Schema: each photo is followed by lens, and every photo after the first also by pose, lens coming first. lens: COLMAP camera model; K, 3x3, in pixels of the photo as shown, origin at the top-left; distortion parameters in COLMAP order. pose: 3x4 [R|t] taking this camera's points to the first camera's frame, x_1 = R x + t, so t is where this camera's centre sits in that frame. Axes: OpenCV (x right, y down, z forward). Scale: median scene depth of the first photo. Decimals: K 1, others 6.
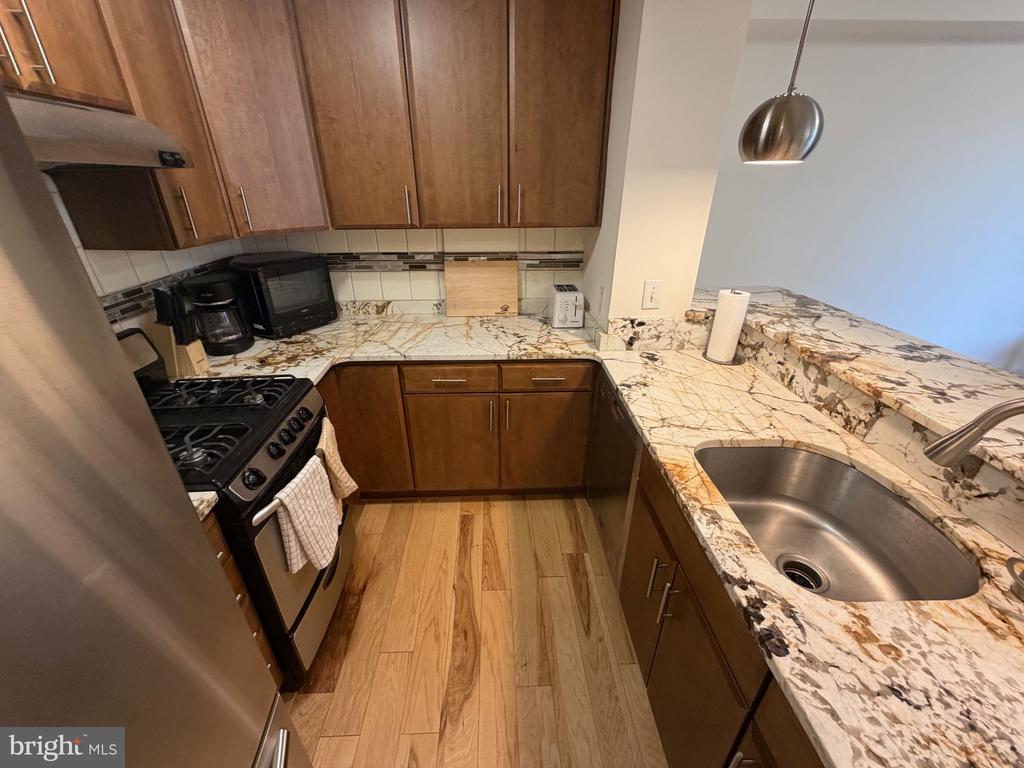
lens RADIAL K [[408.4, 0, 508.5], [0, 408.4, 384.1], [0, 0, 1]] dist [0.000282, -0.000193]
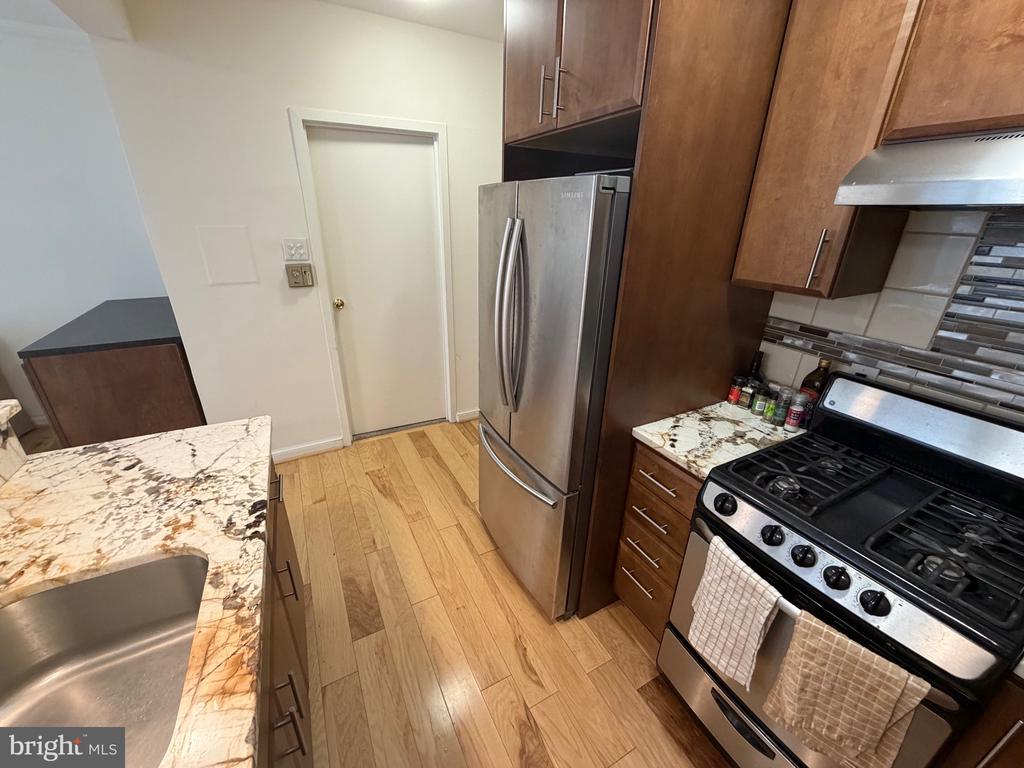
lens RADIAL K [[408.4, 0, 508.5], [0, 408.4, 384.1], [0, 0, 1]] dist [0.000282, -0.000193]
pose [[-0.899718, 0.155999, -0.407642, 0.164181], [-0.208376, 0.667121, 0.715212, -0.427907], [0.383519, 0.728432, -0.567715, 0.849246]]
